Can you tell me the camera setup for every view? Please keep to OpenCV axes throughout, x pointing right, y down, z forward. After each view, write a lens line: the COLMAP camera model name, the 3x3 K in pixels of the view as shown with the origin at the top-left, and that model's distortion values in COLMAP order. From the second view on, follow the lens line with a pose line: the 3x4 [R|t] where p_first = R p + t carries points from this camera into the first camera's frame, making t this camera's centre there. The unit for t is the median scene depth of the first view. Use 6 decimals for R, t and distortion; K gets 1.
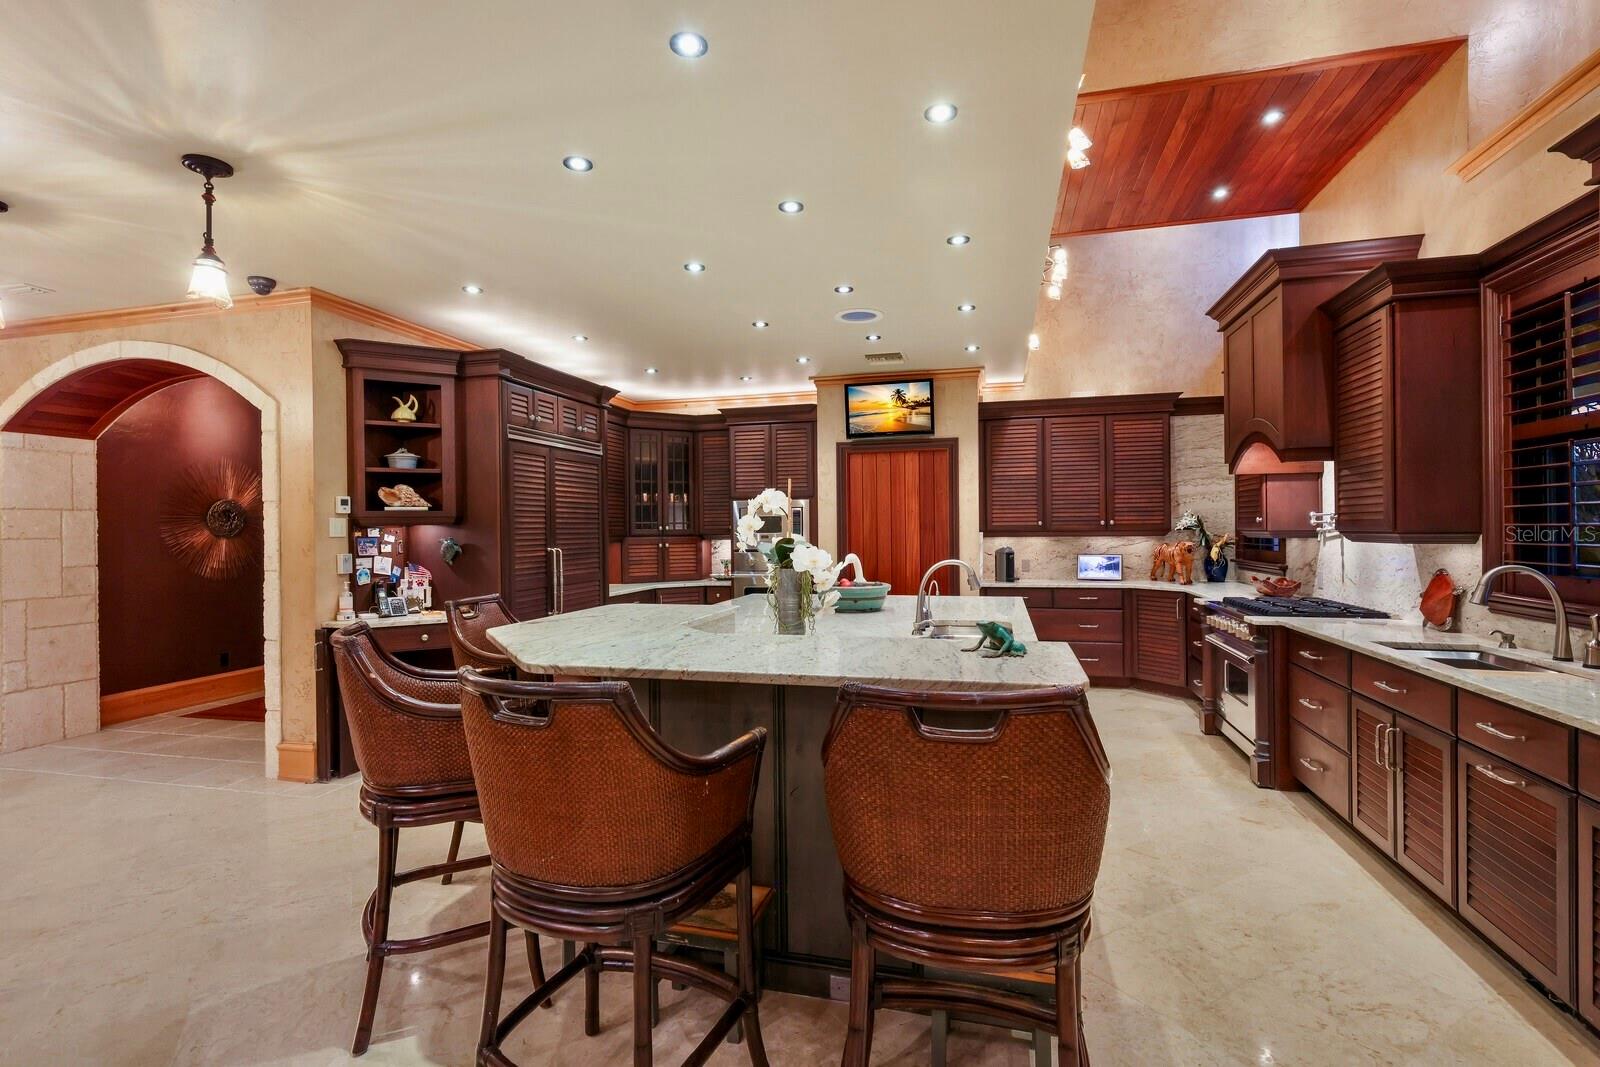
lens RADIAL K [[726.0, 0, 790.4], [0, 726.0, 529.6], [0, 0, 1]] dist [-0.004075, 0.001773]
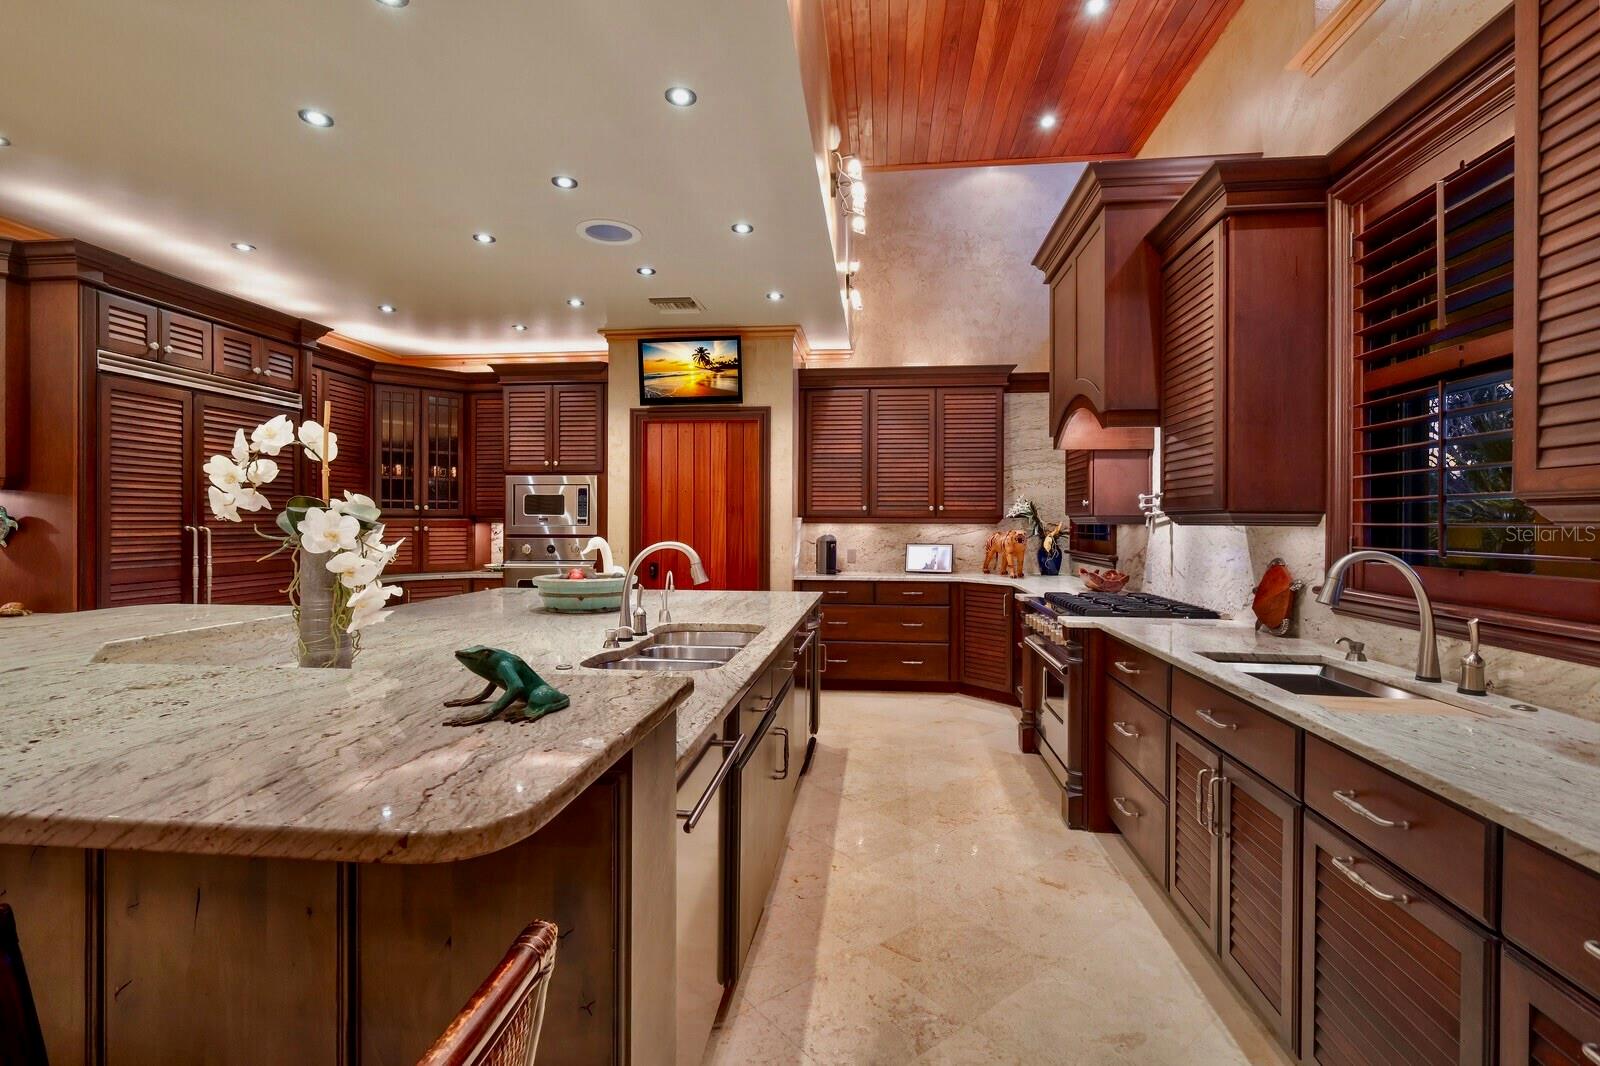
lens RADIAL K [[726.0, 0, 779.4], [0, 726.0, 524.1], [0, 0, 1]] dist [-0.004075, 0.001773]
pose [[0.990072, 0.012112, 0.140040, 0.160554], [-0.012365, 0.999923, 0.000938, 0.015200], [-0.140018, -0.002660, 0.990145, 0.189126]]
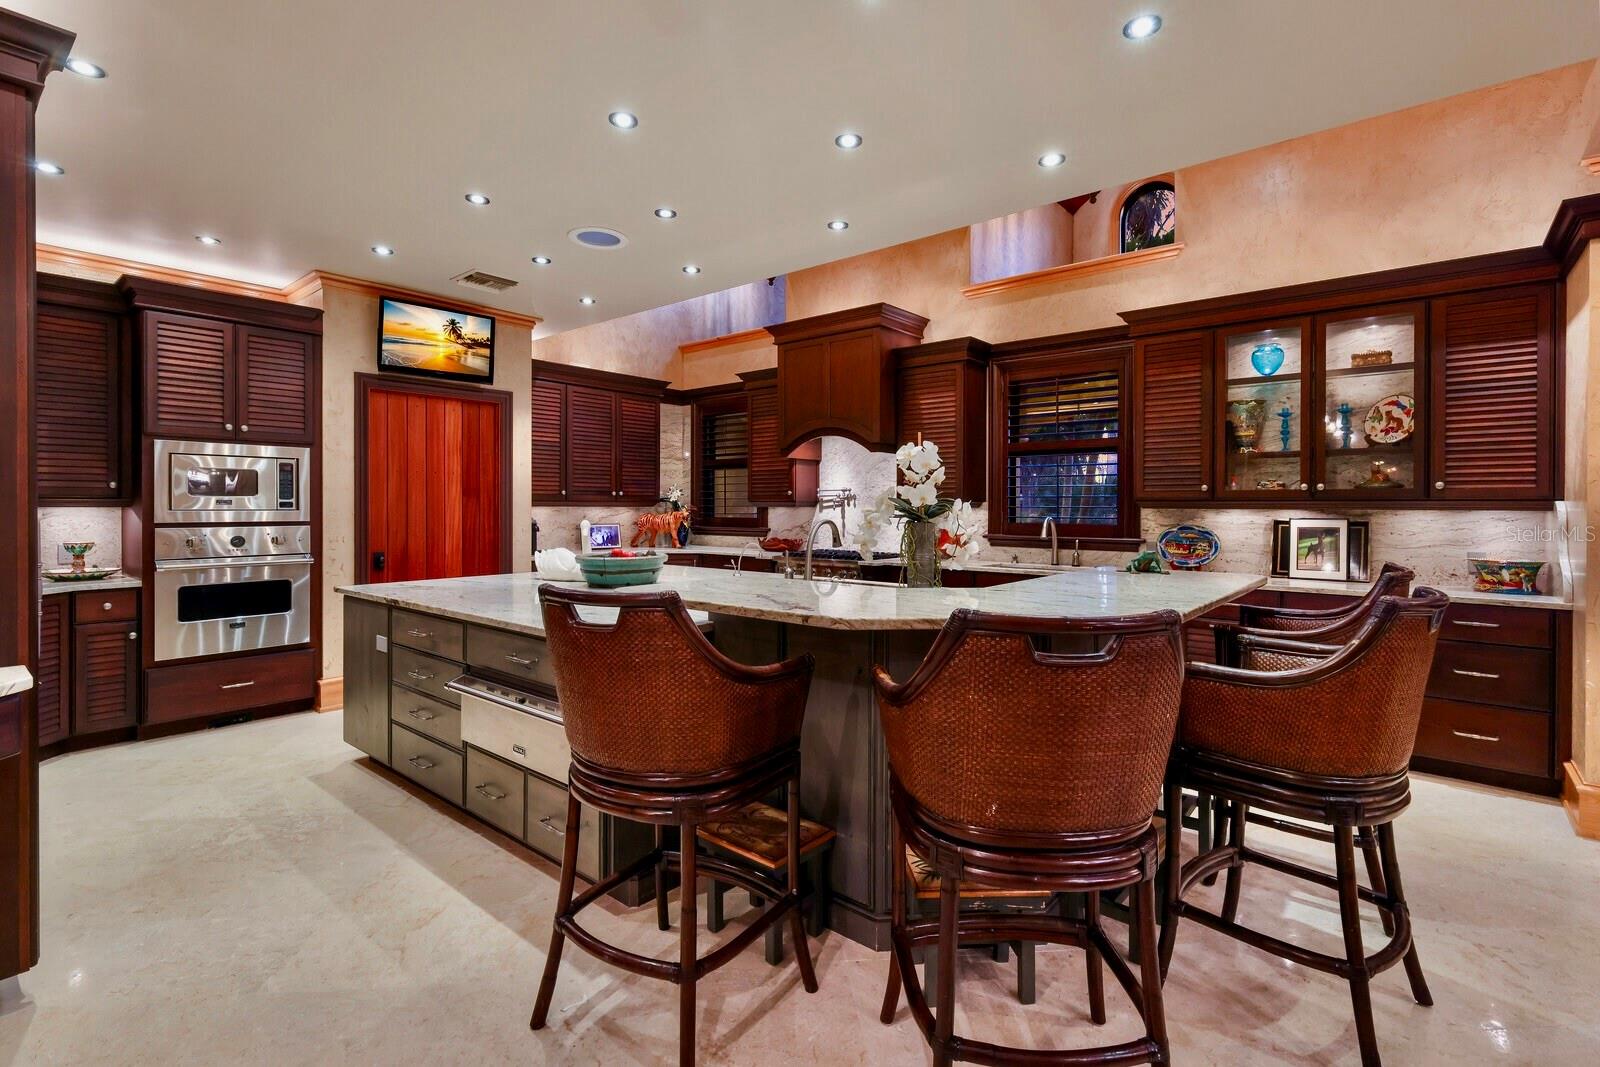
lens RADIAL K [[726.0, 0, 810.7], [0, 726.0, 505.6], [0, 0, 1]] dist [-0.004075, 0.001773]
pose [[0.424420, 0.009718, 0.905413, -0.525758], [-0.006634, 0.999949, -0.007623, 0.018062], [-0.905441, -0.002771, 0.424463, 0.400110]]
